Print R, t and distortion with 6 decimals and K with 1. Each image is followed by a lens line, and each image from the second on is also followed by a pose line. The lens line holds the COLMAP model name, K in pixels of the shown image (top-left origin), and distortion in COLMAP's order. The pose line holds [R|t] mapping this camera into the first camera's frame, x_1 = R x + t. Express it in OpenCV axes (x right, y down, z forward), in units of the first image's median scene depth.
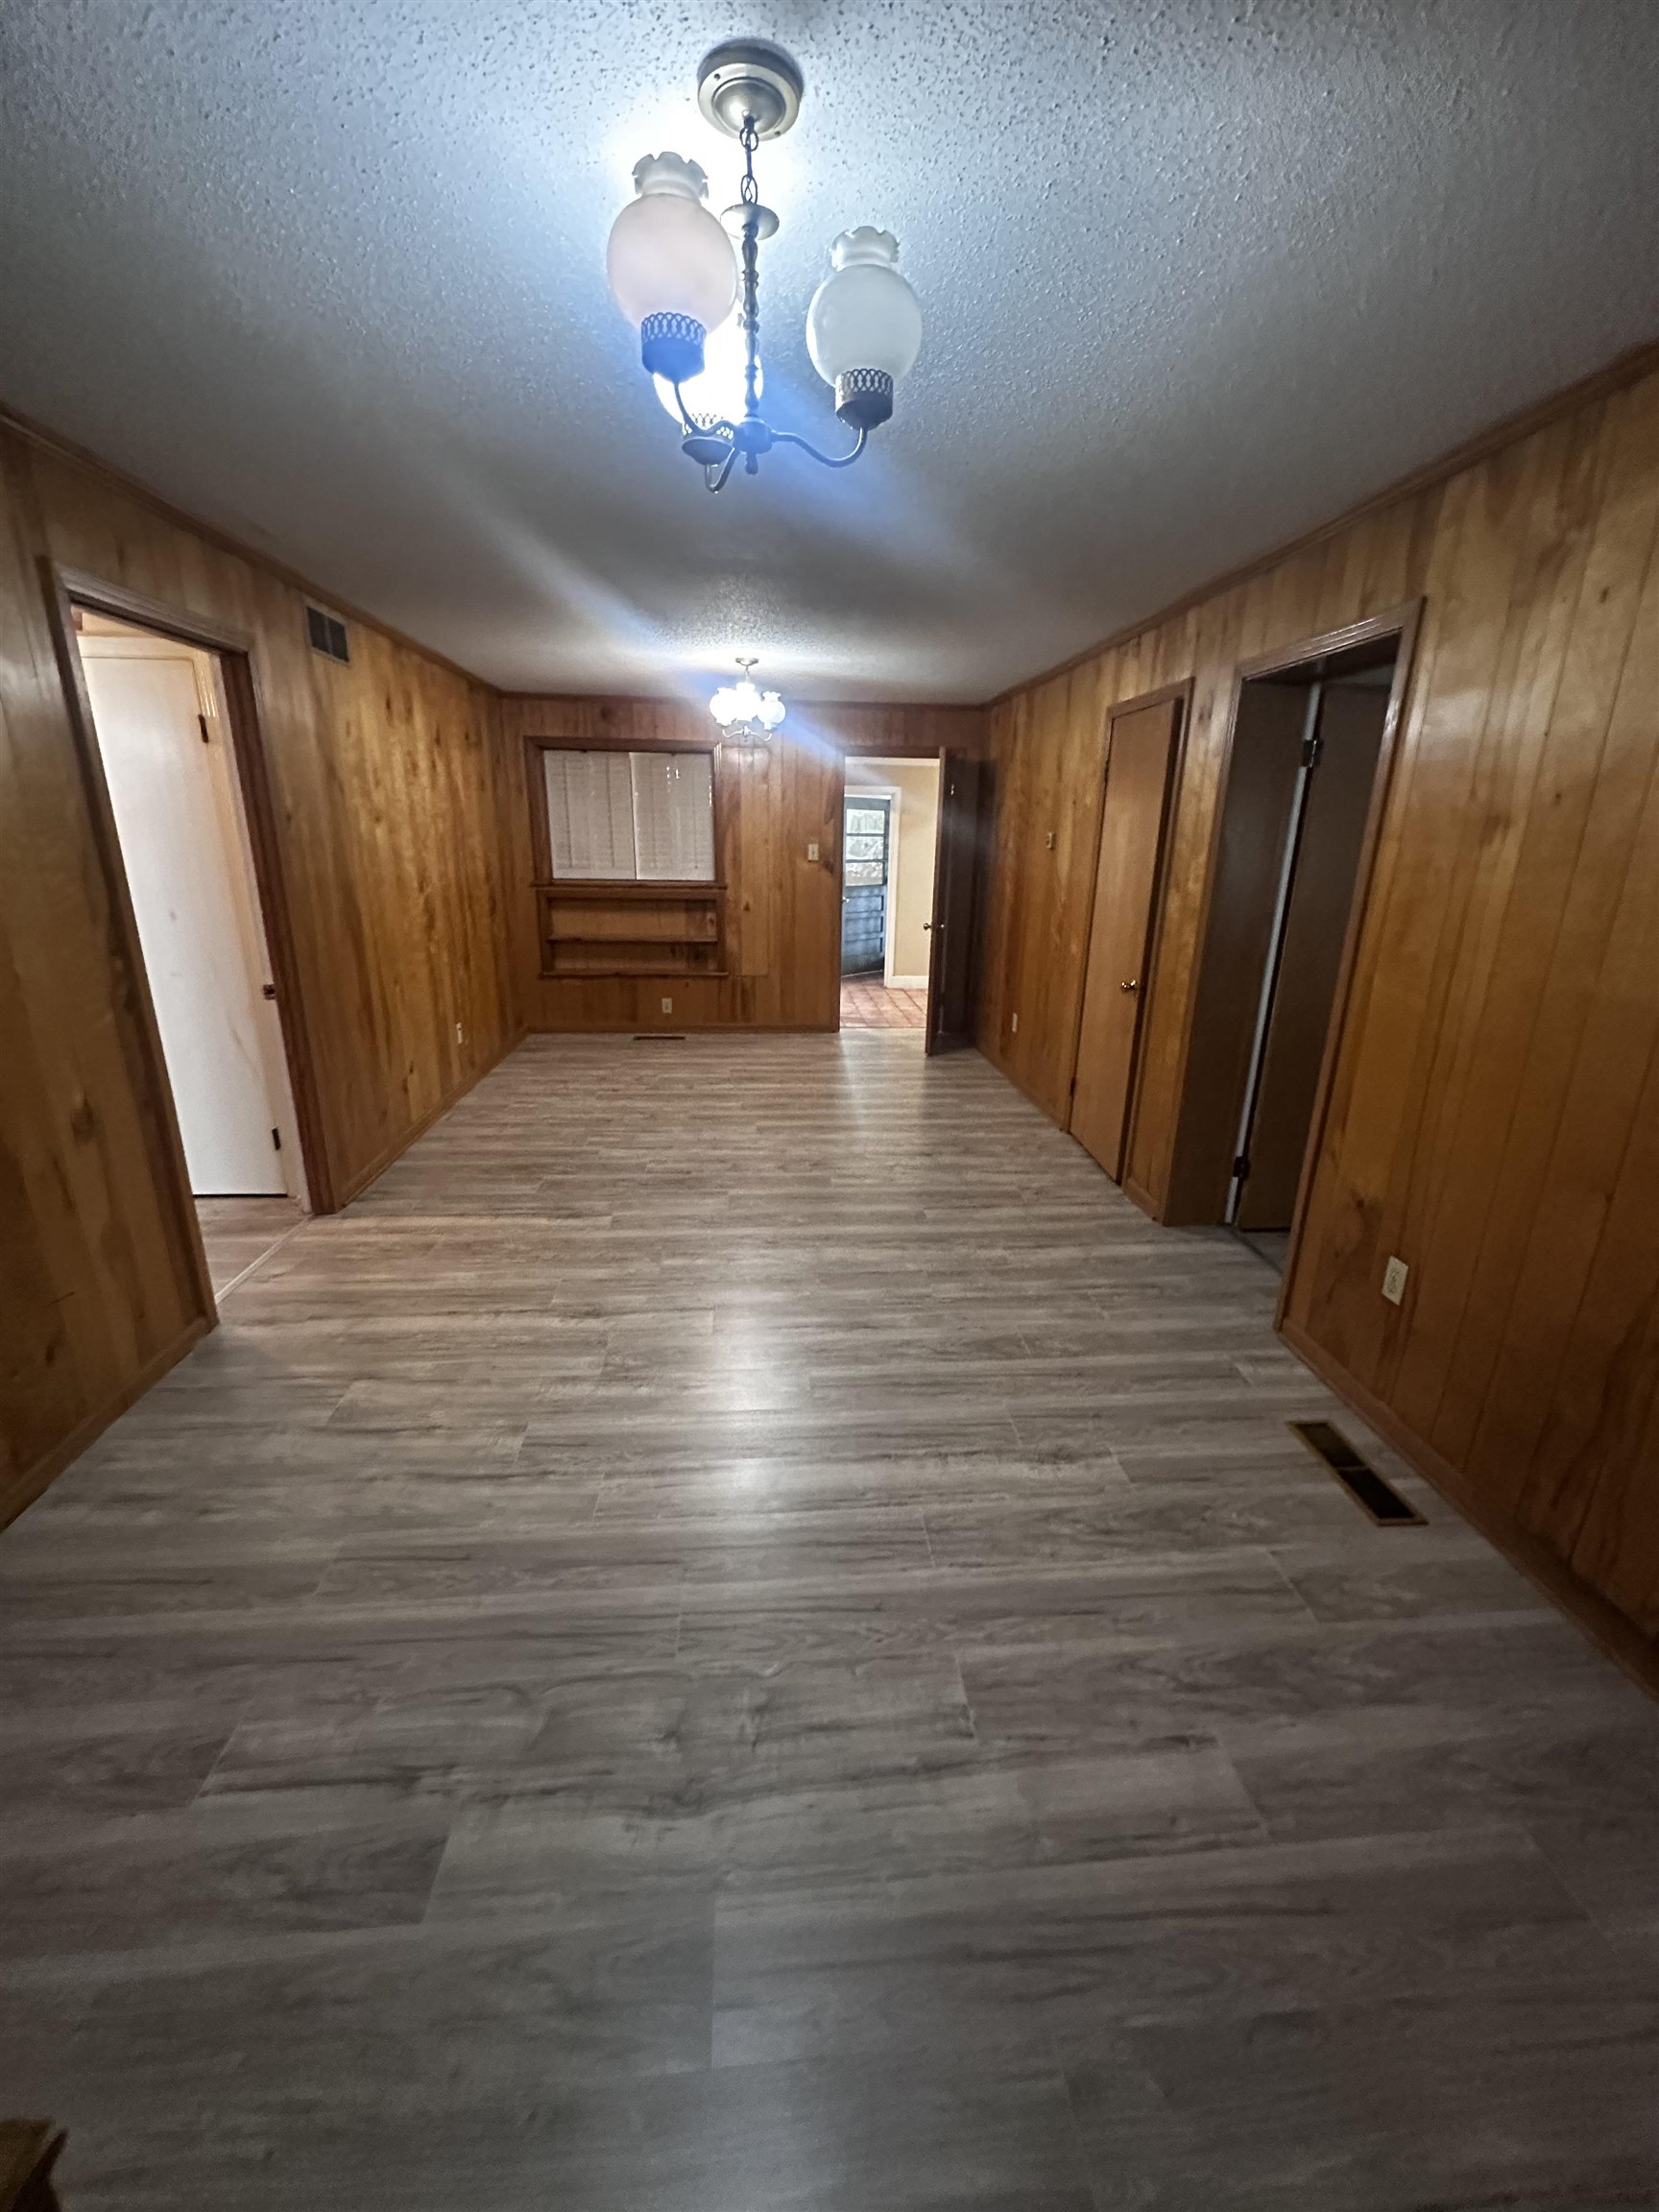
lens RADIAL K [[893.9, 0, 829.5], [0, 893.9, 1106.0], [0, 0, 1]] dist [-0.002063, -0.000183]
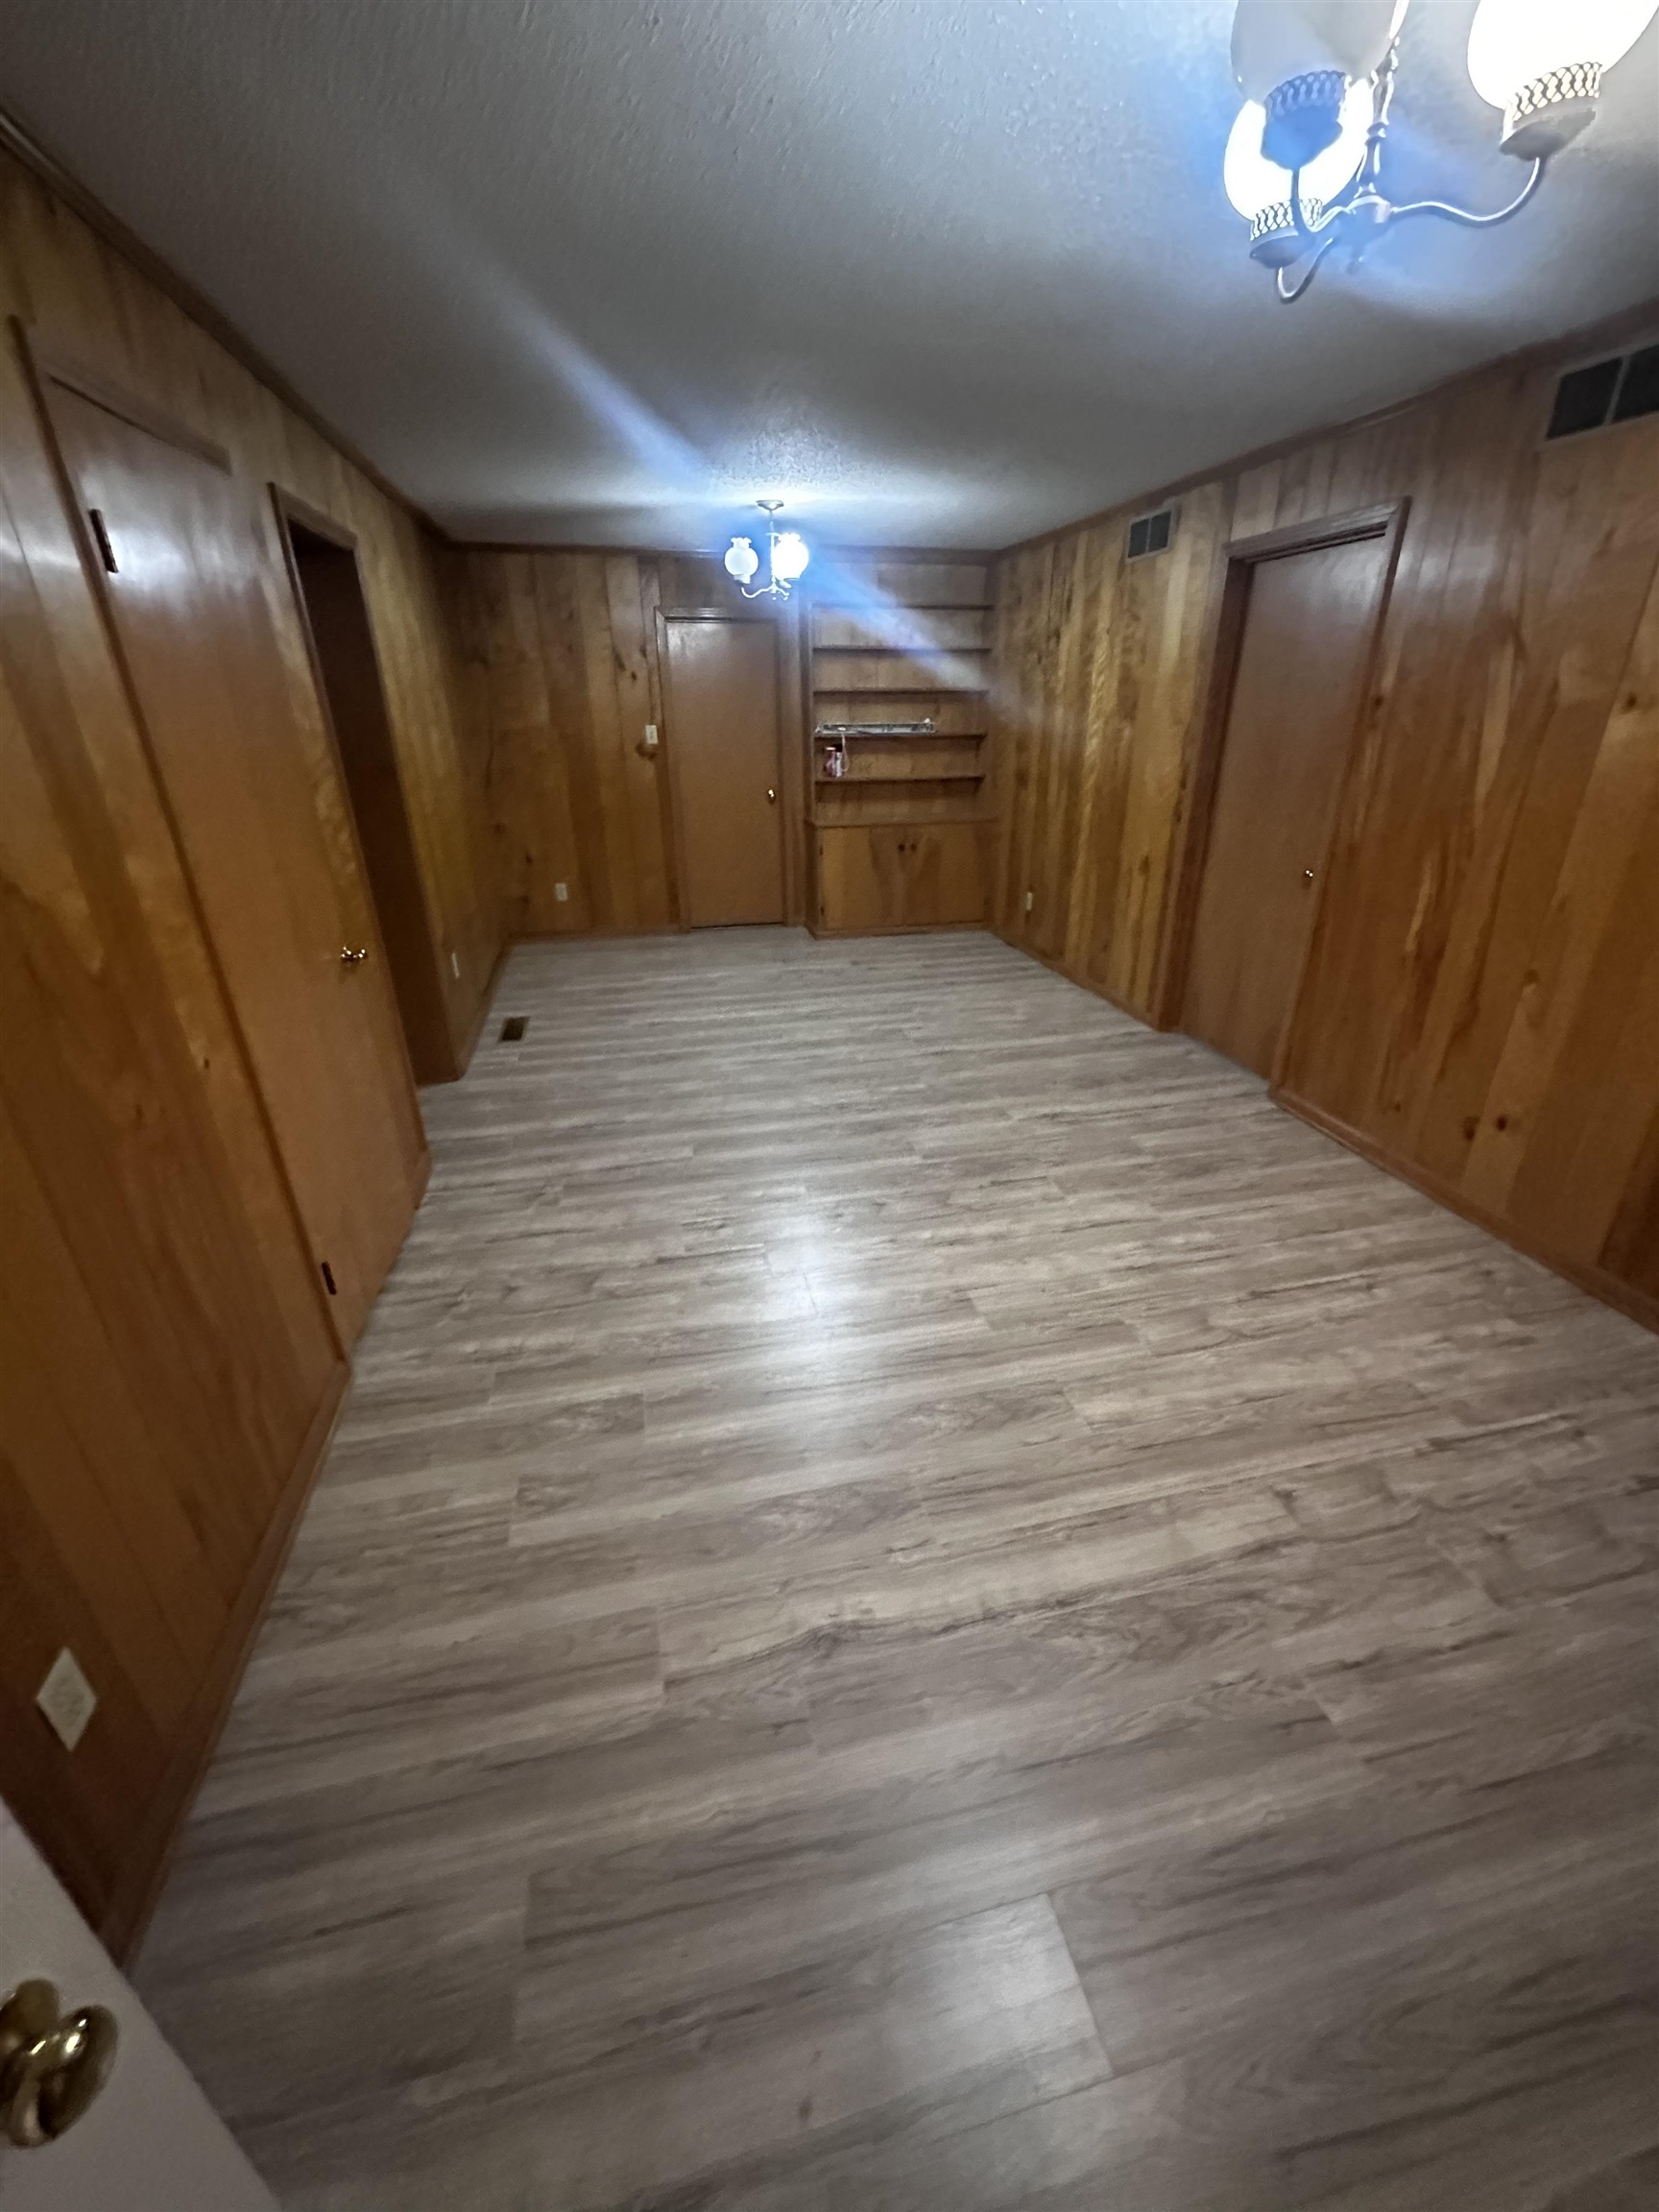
lens RADIAL K [[893.9, 0, 829.5], [0, 893.9, 1106.0], [0, 0, 1]] dist [-0.002063, -0.000183]
pose [[-0.990382, 0.051703, -0.128338, 0.081043], [-0.046984, 0.746768, 0.663423, -0.514235], [0.130139, 0.663072, -0.737156, 1.634657]]
